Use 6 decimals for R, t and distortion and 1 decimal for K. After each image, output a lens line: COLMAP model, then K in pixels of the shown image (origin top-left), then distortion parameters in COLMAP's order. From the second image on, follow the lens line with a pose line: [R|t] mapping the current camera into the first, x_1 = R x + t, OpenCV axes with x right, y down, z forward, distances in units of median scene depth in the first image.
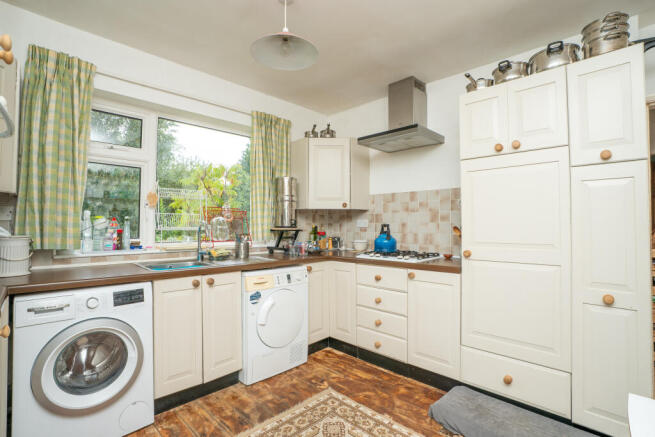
lens RADIAL K [[302.3, 0, 321.4], [0, 302.3, 217.7], [0, 0, 1]] dist [-0.000419, 0.002312]
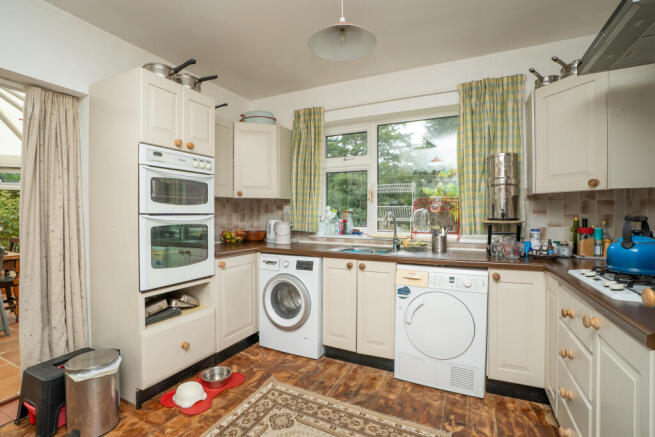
lens RADIAL K [[302.3, 0, 323.2], [0, 302.3, 217.9], [0, 0, 1]] dist [-0.000419, 0.002312]
pose [[0.372905, 0.007364, -0.927840, 0.579992], [0.017377, 0.999738, 0.014918, 0.010562], [0.927707, -0.021686, 0.372680, 0.418619]]
